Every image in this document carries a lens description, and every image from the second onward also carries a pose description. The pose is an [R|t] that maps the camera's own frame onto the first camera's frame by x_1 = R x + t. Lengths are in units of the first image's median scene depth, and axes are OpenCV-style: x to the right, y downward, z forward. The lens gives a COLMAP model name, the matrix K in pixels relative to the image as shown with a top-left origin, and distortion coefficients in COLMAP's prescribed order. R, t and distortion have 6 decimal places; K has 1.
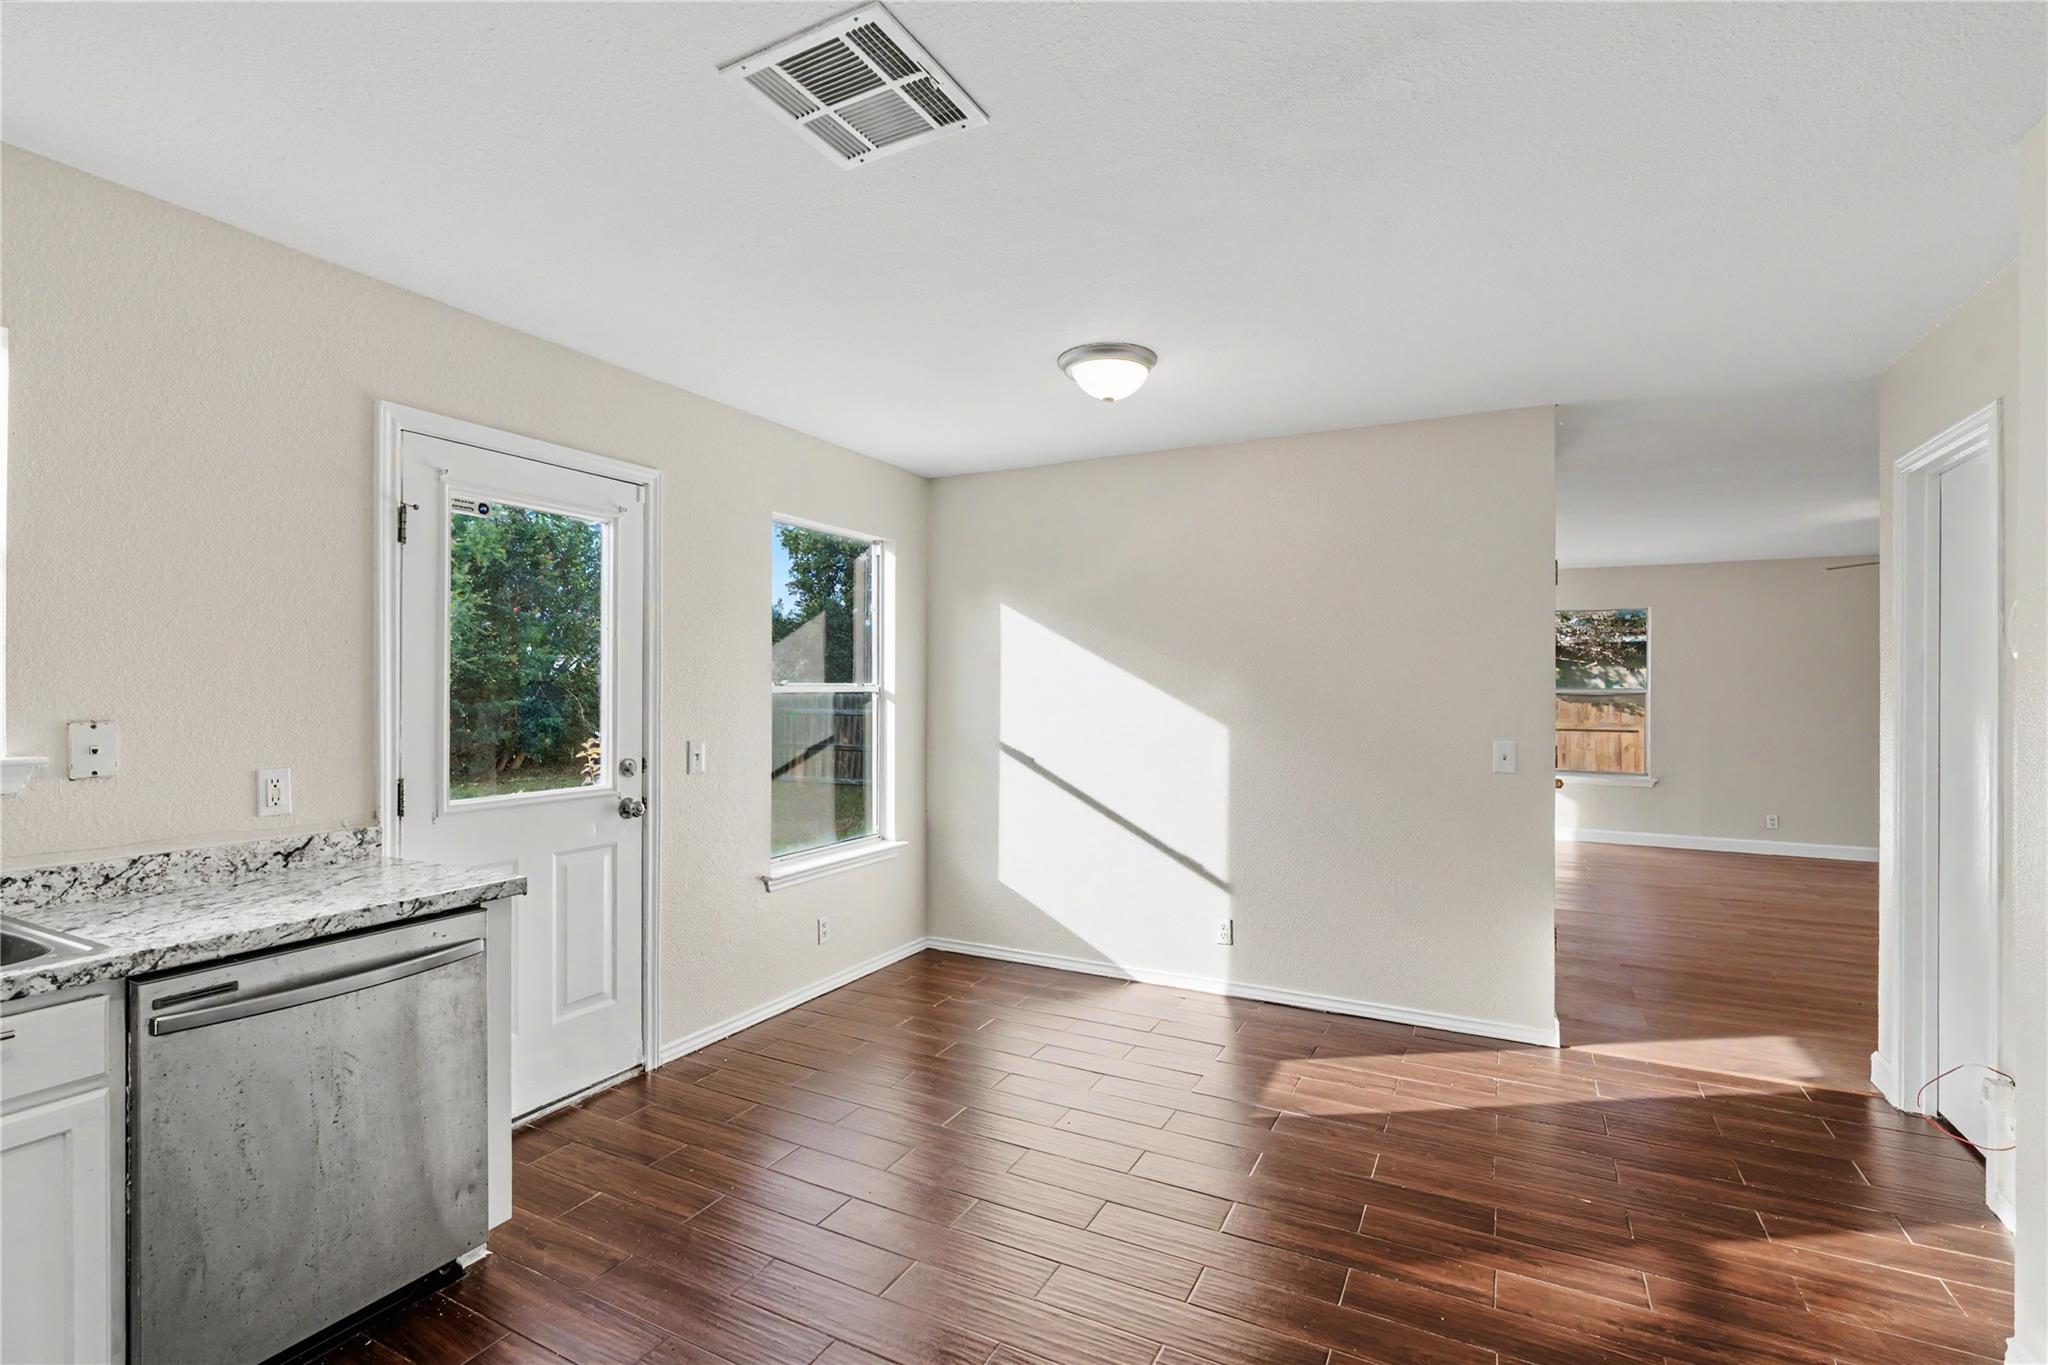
lens RADIAL K [[935.9, 0, 1021.6], [0, 935.9, 685.7], [0, 0, 1]] dist [-0.001918, 0.000415]
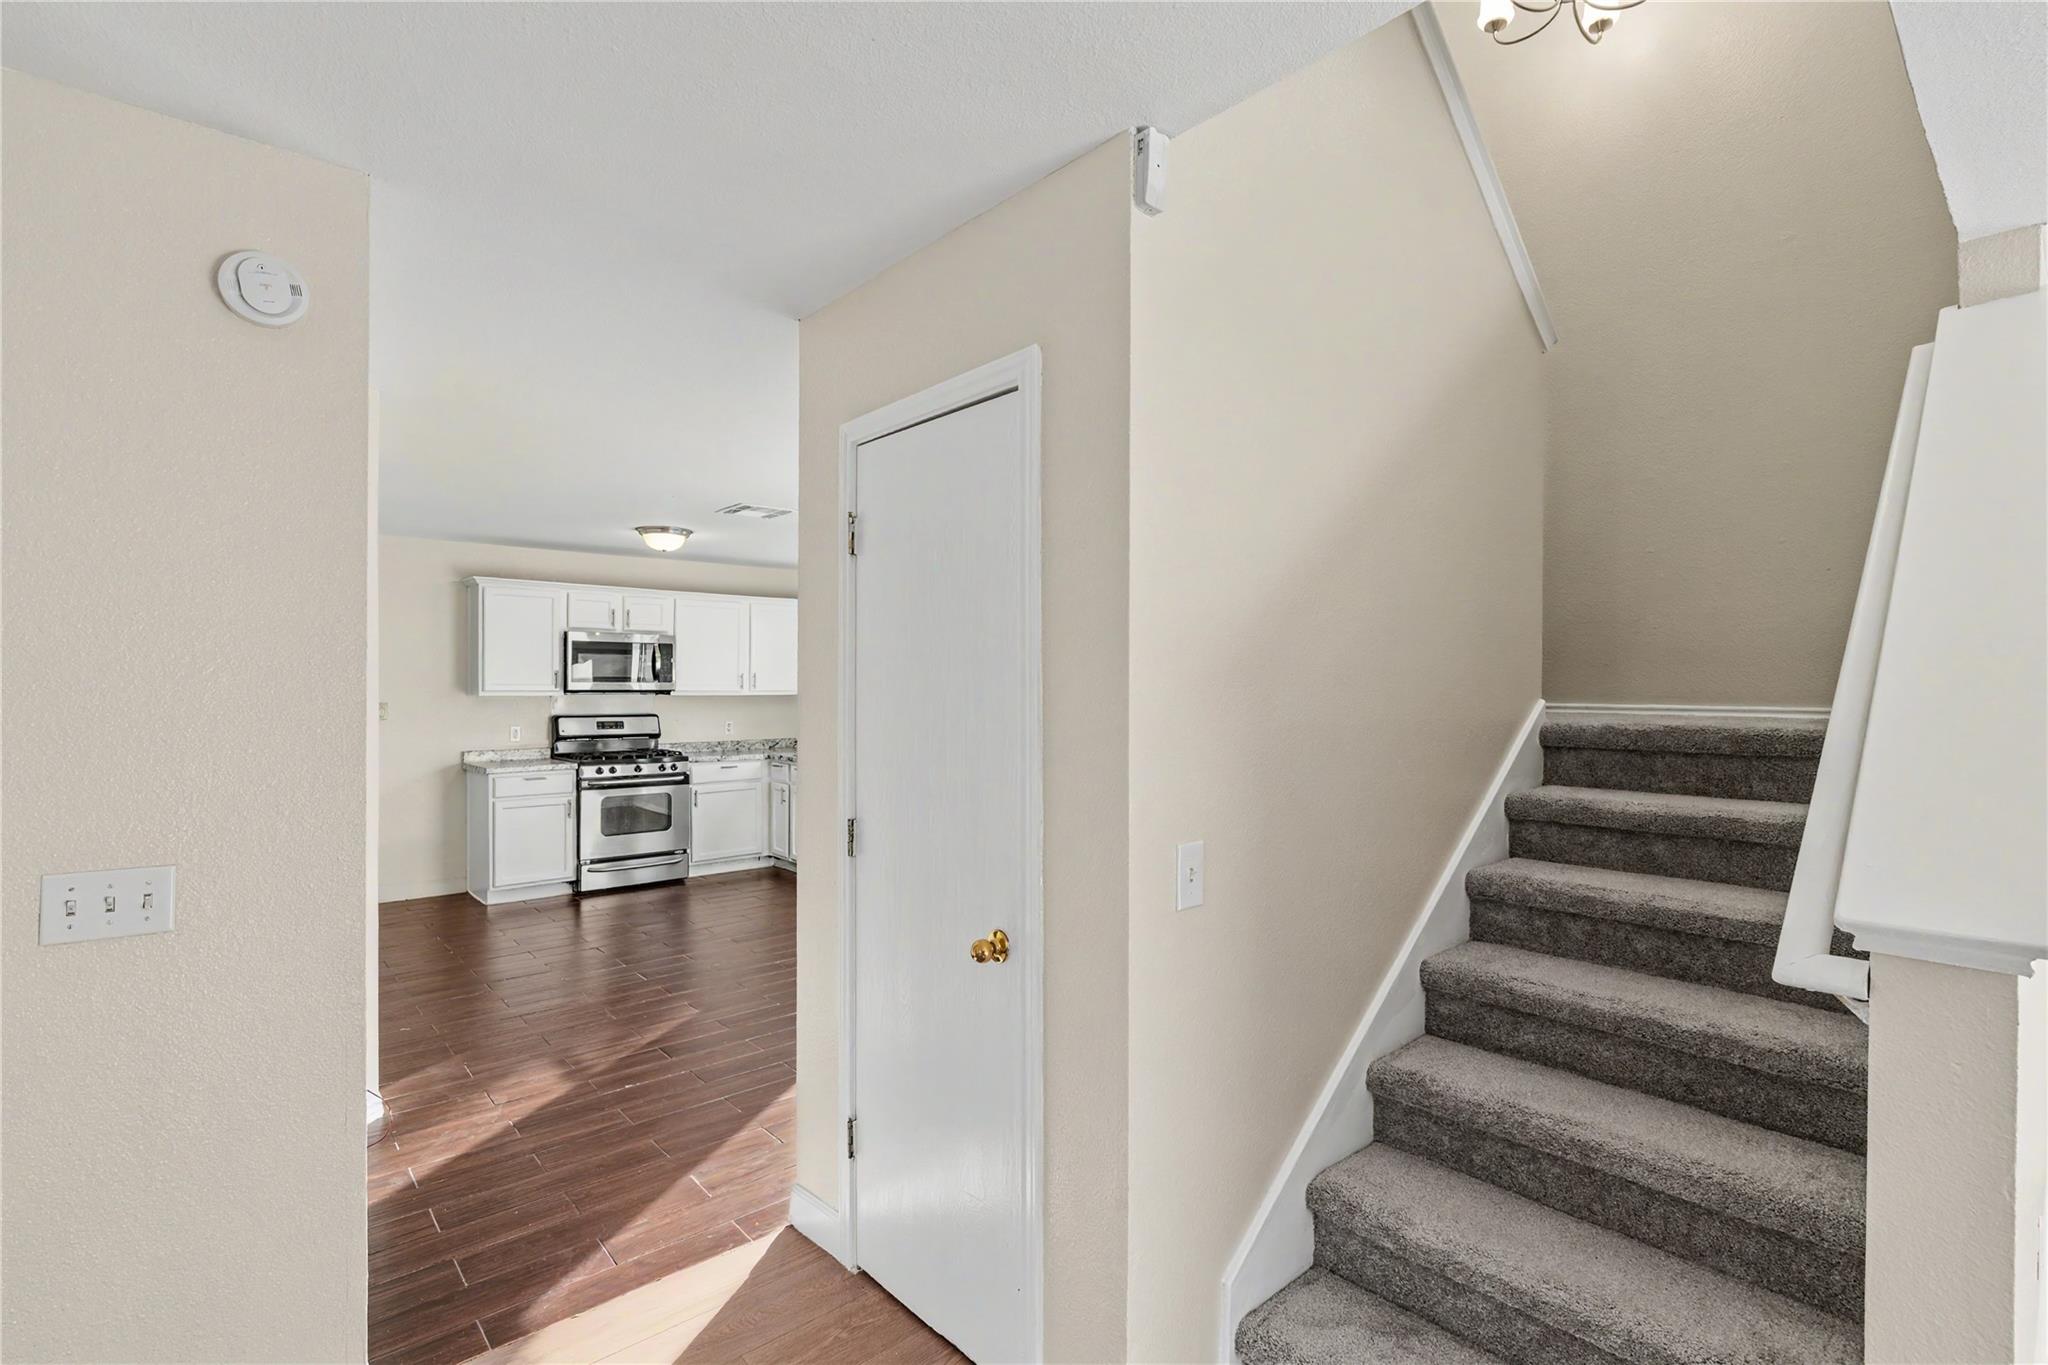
lens RADIAL K [[941.9, 0, 1032.3], [0, 941.9, 679.2], [0, 0, 1]] dist [-0.000975, 0.000080]
pose [[-0.339445, -0.006447, -0.940604, 1.646726], [0.000205, 0.999976, -0.006928, -0.033289], [0.940626, -0.002544, -0.339435, 1.959561]]
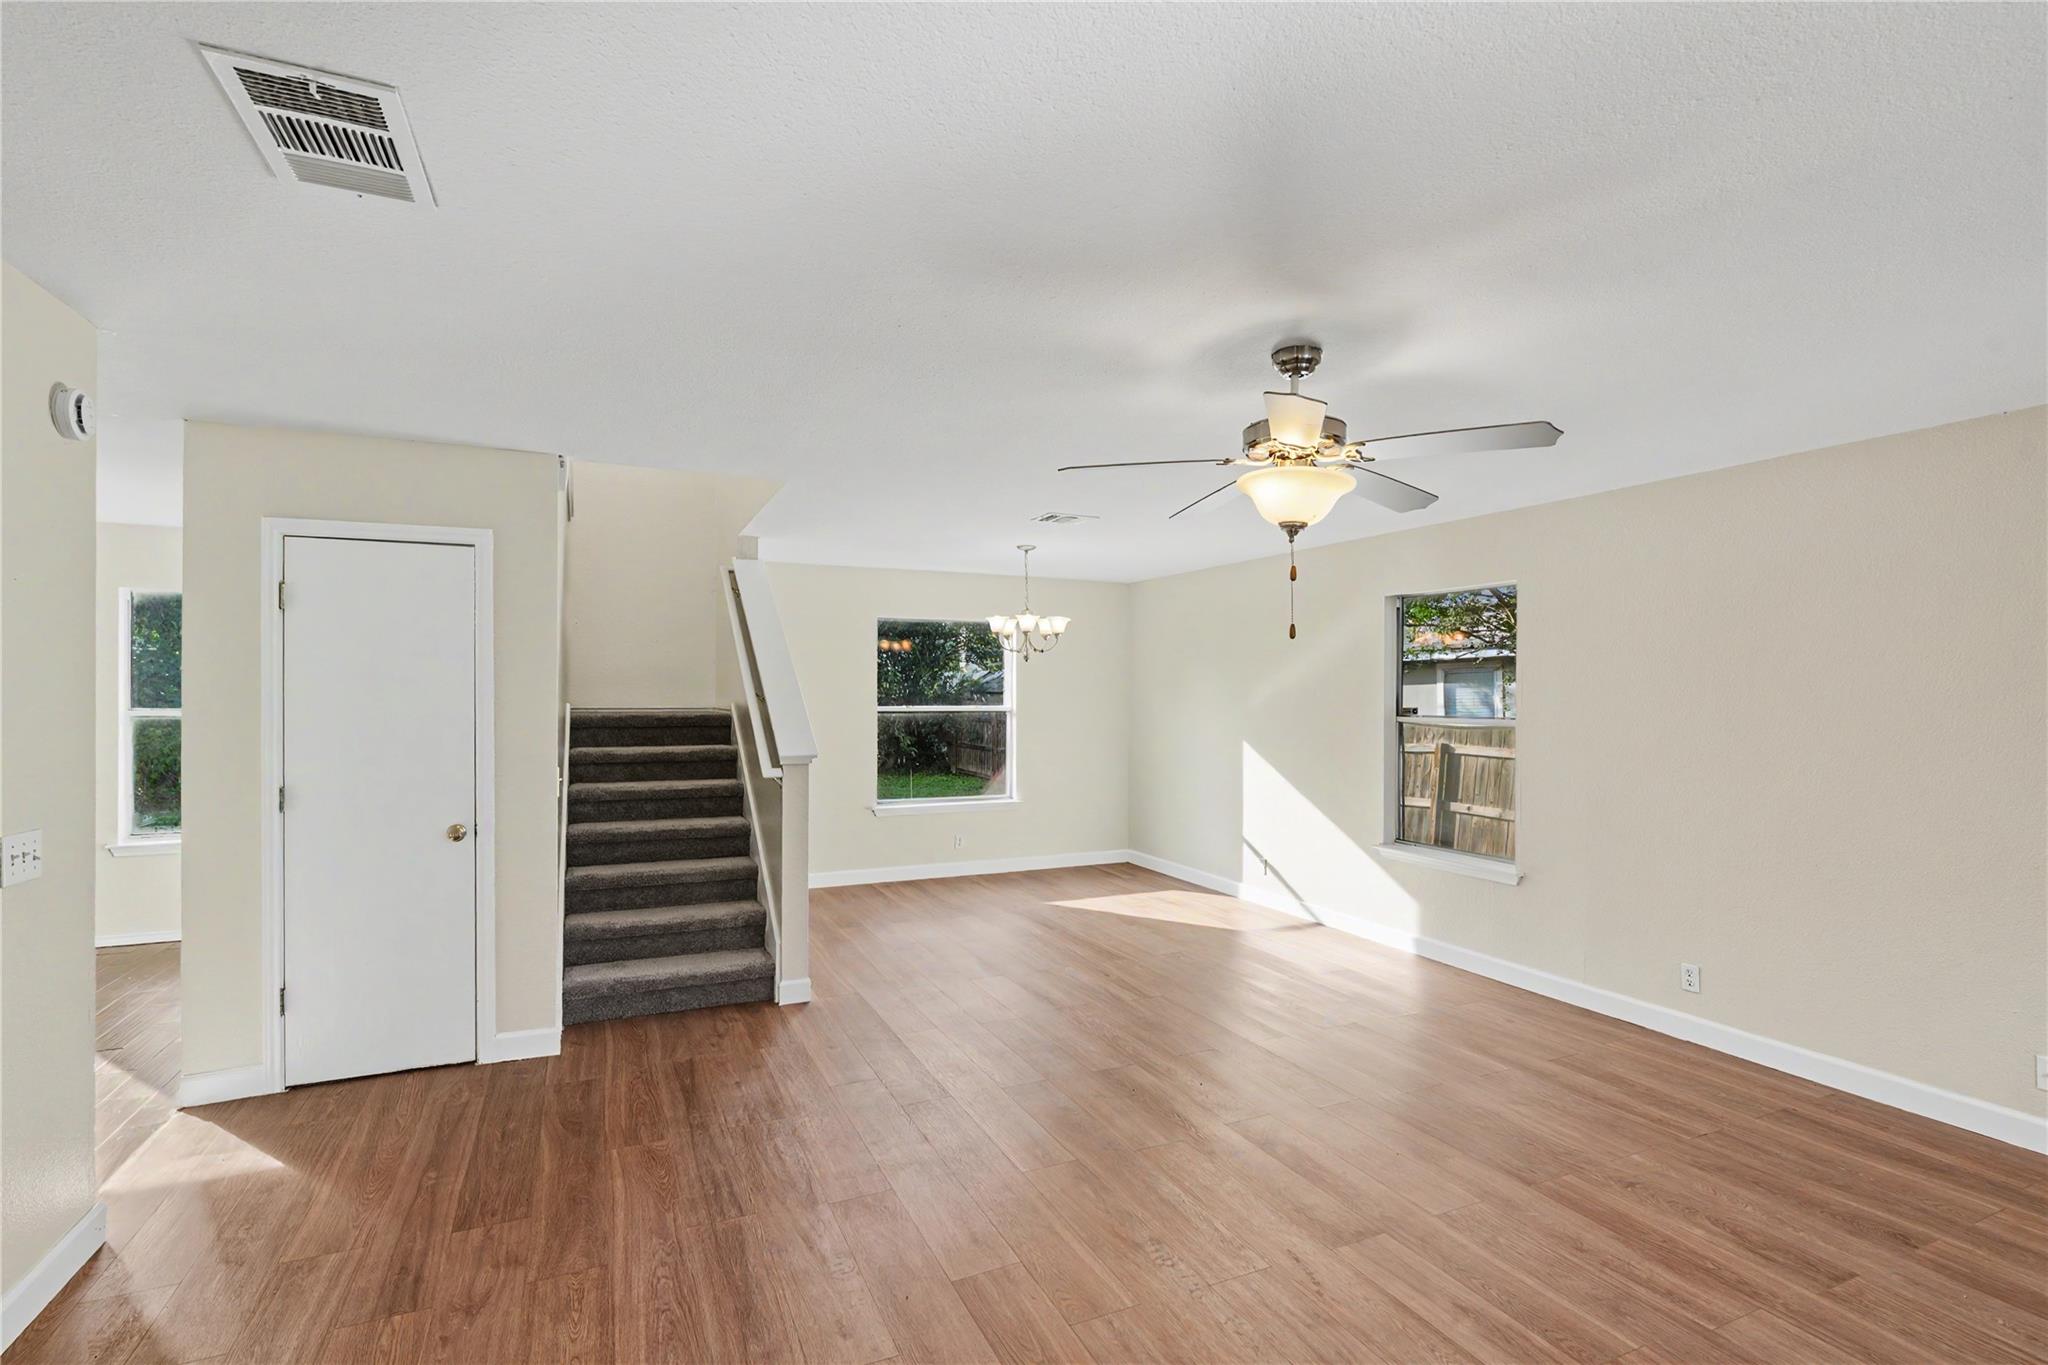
lens RADIAL K [[969.3, 0, 1021.5], [0, 969.3, 688.3], [0, 0, 1]] dist [-0.000092, 0.000074]
pose [[0.796248, -0.005970, -0.604941, 2.525957], [0.005357, 0.999982, -0.002817, -0.039006], [0.604947, -0.000997, 0.796265, 1.028669]]
